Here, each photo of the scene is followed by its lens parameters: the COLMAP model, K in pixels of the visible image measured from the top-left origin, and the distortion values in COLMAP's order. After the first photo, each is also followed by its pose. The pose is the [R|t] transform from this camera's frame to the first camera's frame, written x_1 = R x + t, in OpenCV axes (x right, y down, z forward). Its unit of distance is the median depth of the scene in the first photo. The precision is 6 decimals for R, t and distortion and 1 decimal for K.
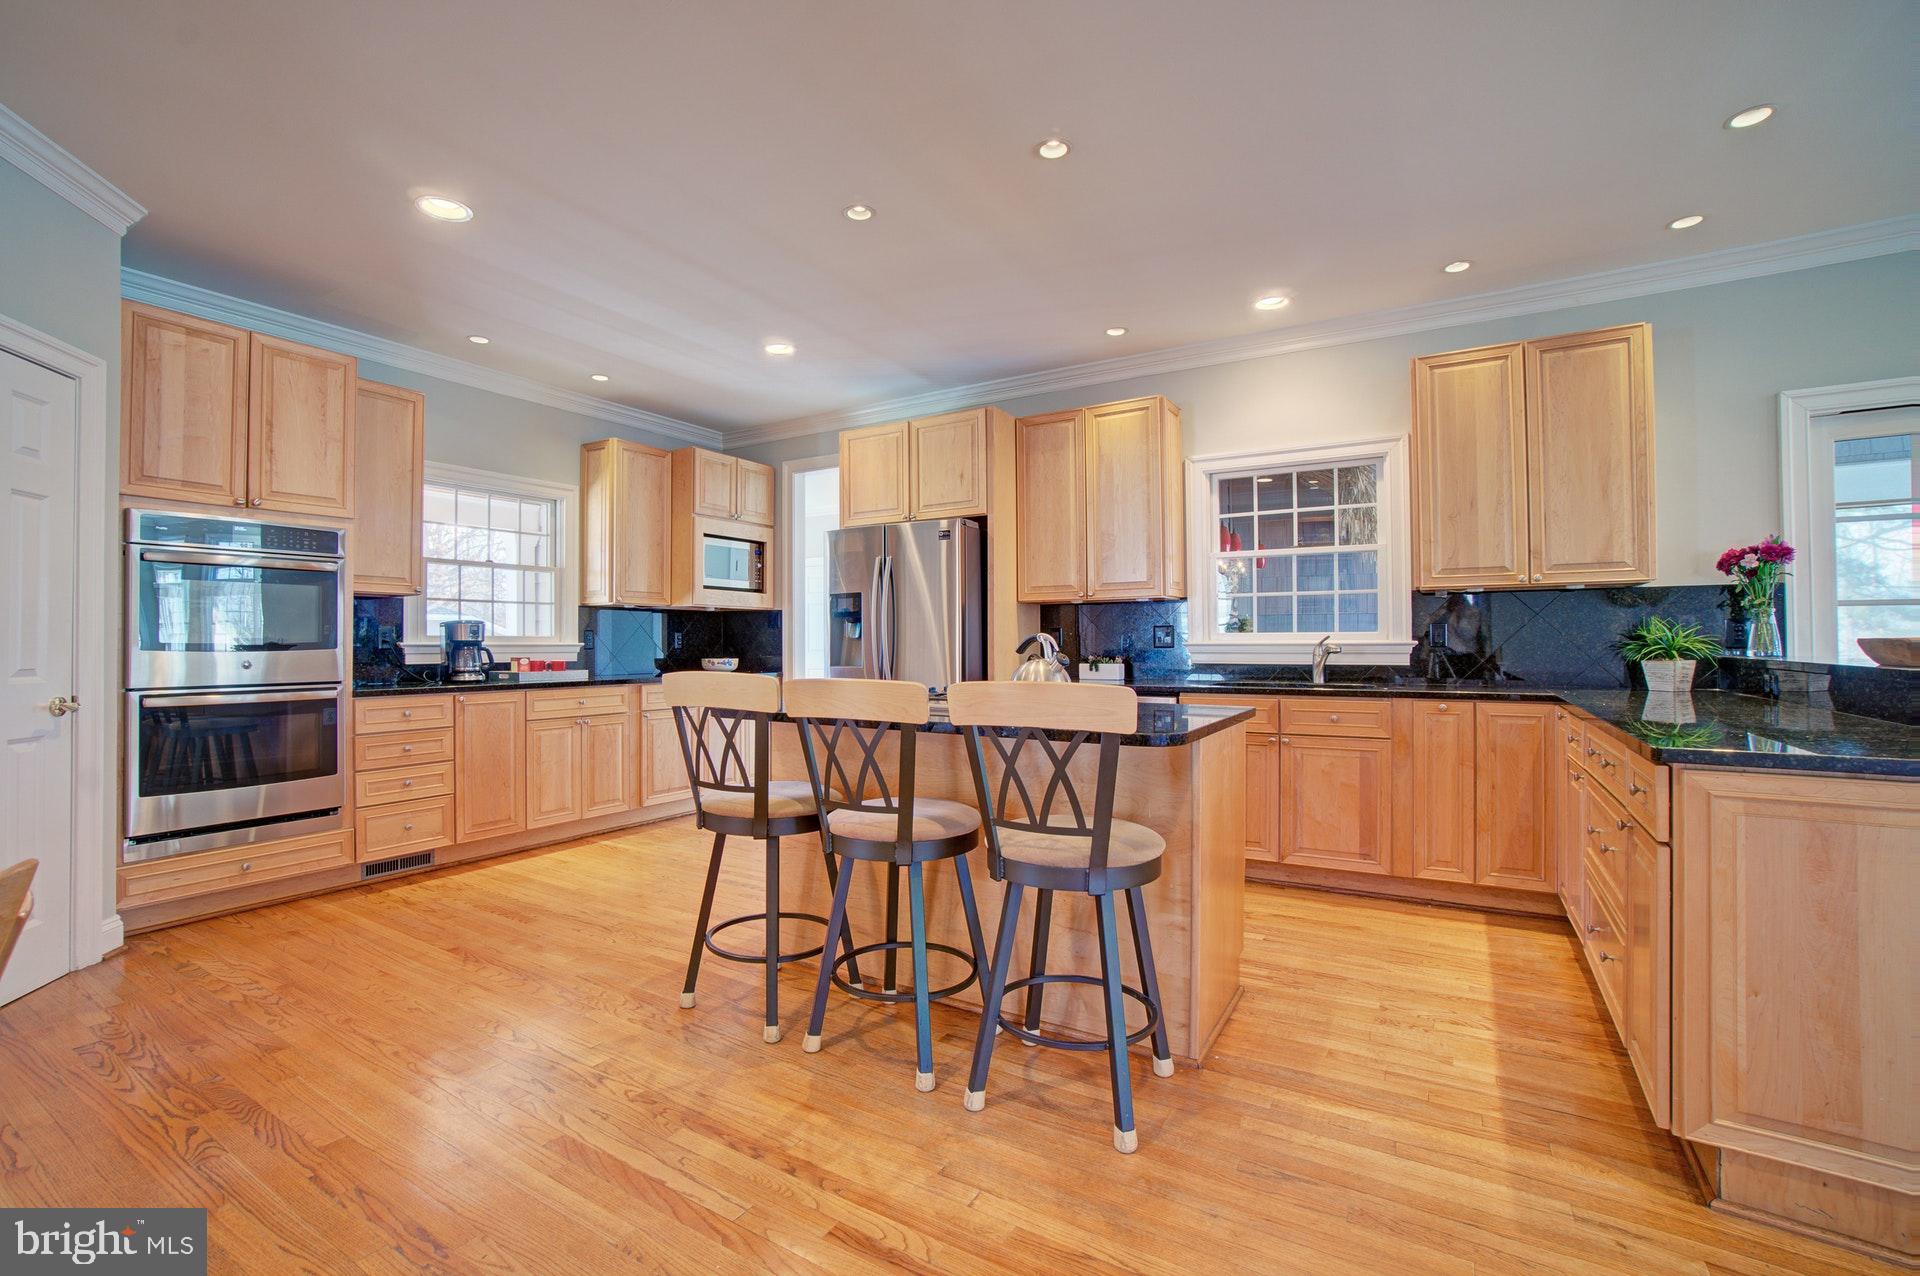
lens RADIAL K [[827.5, 0, 927.9], [0, 827.5, 640.0], [0, 0, 1]] dist [-0.058070, 0.017481]
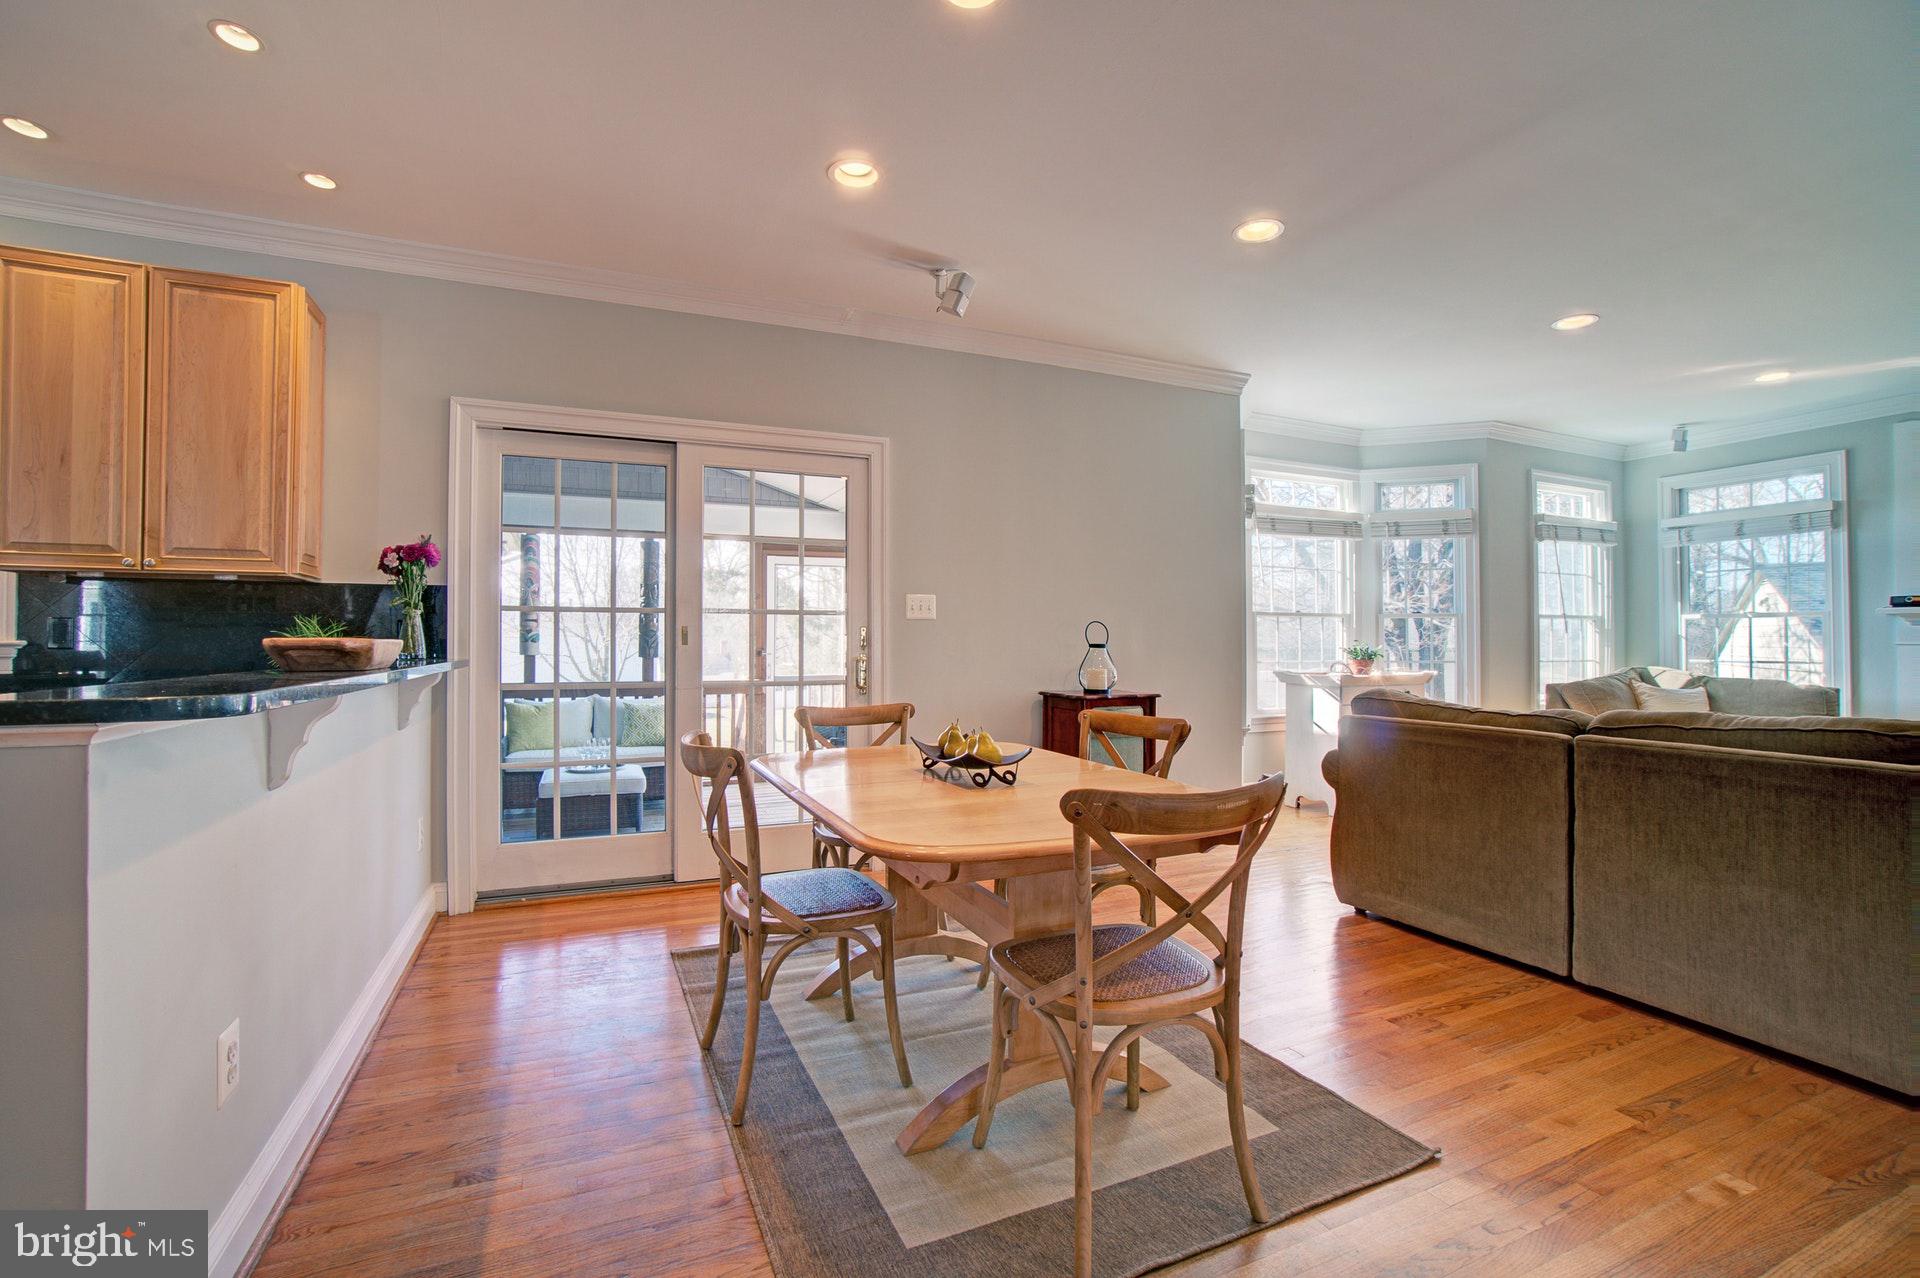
lens RADIAL K [[827.5, 0, 927.9], [0, 827.5, 641.0], [0, 0, 1]] dist [-0.058070, 0.017481]
pose [[0.573619, 0.005458, 0.819104, 0.557078], [-0.009276, 0.999957, -0.000167, -0.006642], [-0.819070, -0.007502, 0.573645, -0.088244]]
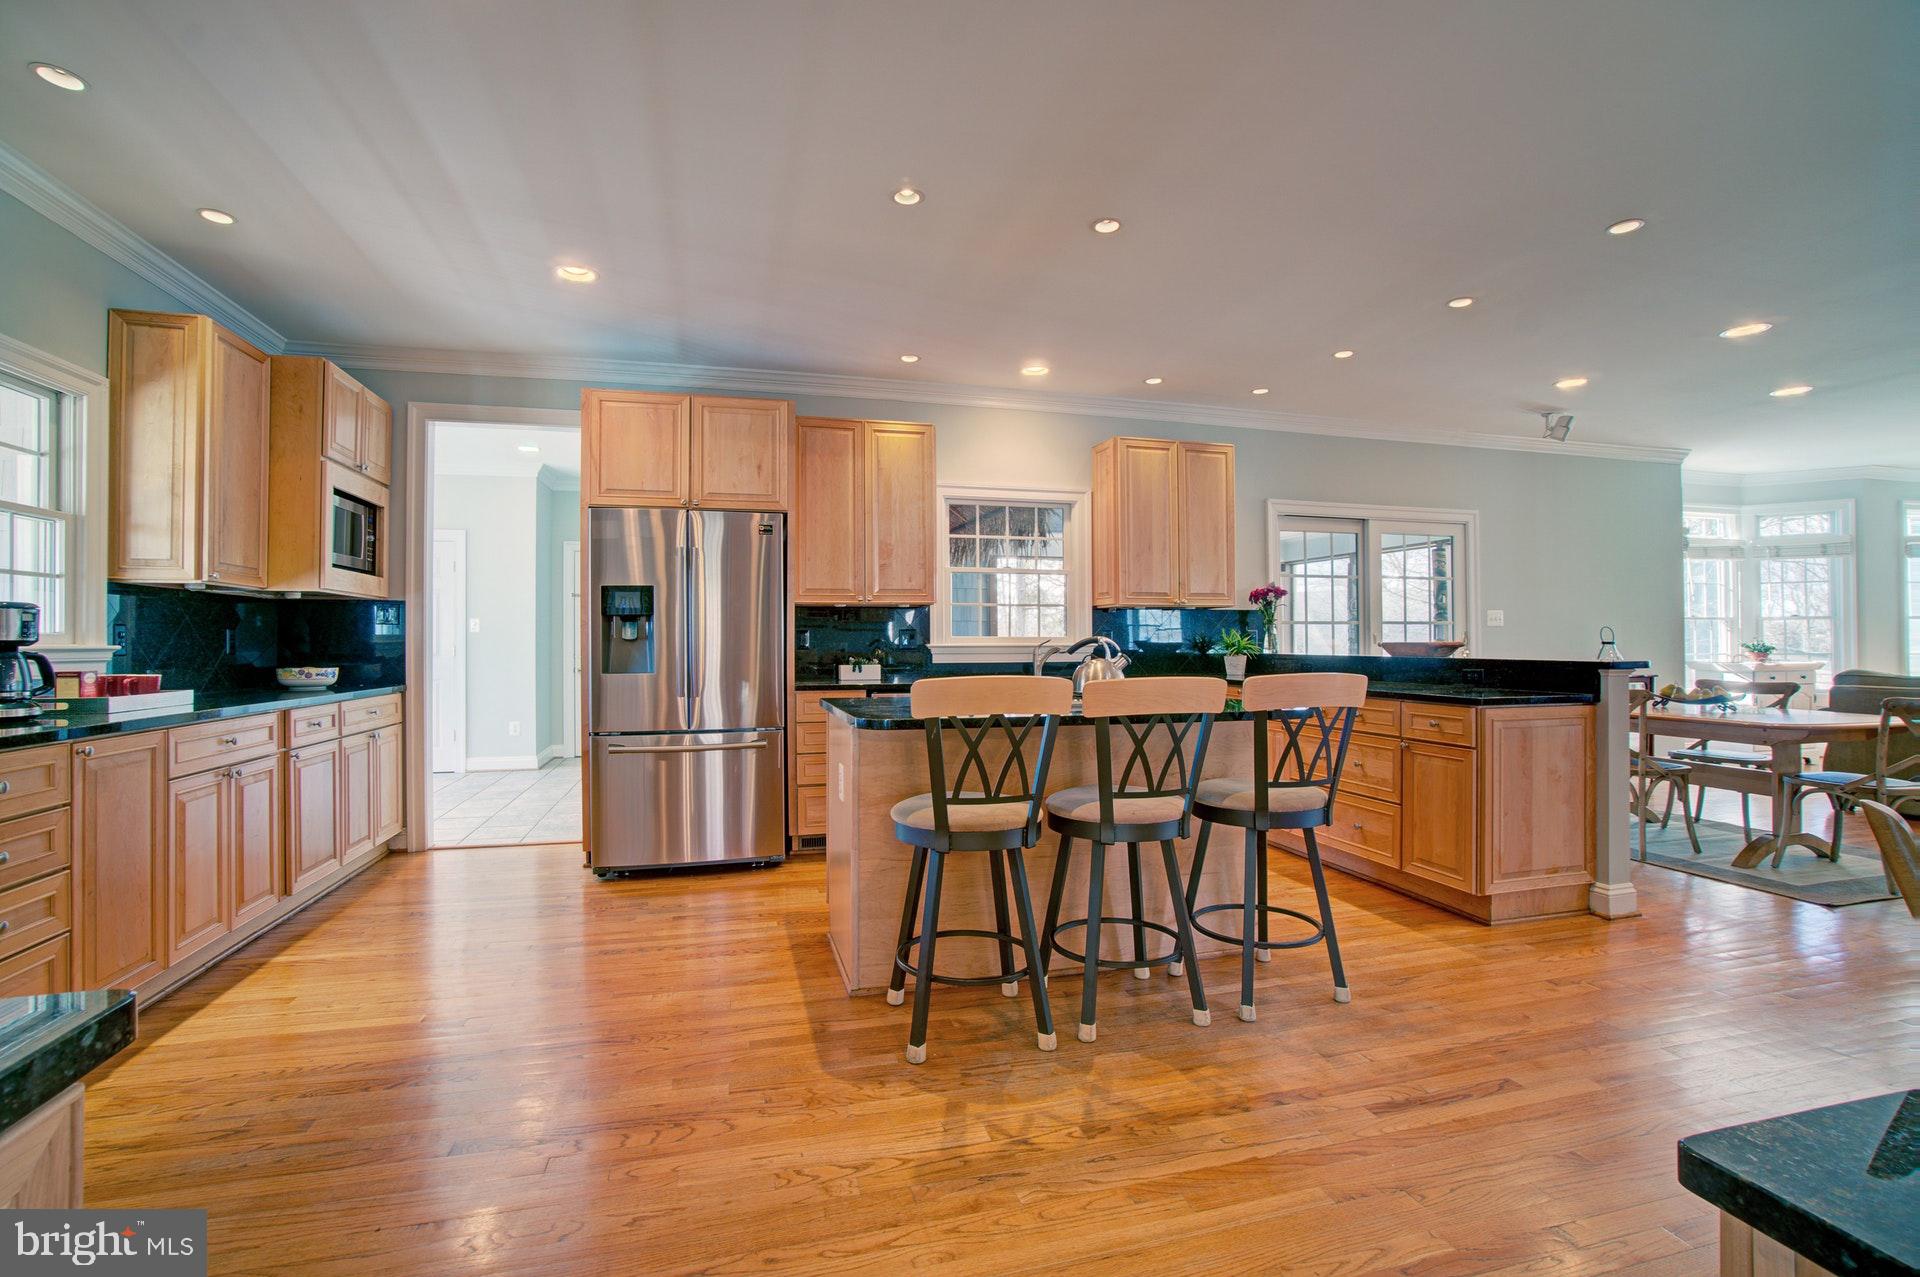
lens RADIAL K [[827.5, 0, 927.9], [0, 827.5, 640.5], [0, 0, 1]] dist [-0.058070, 0.017481]
pose [[0.690864, 0.004020, 0.722974, -0.686025], [-0.001096, 0.999989, -0.004514, 0.002878], [-0.722984, 0.002326, 0.690861, 0.289761]]
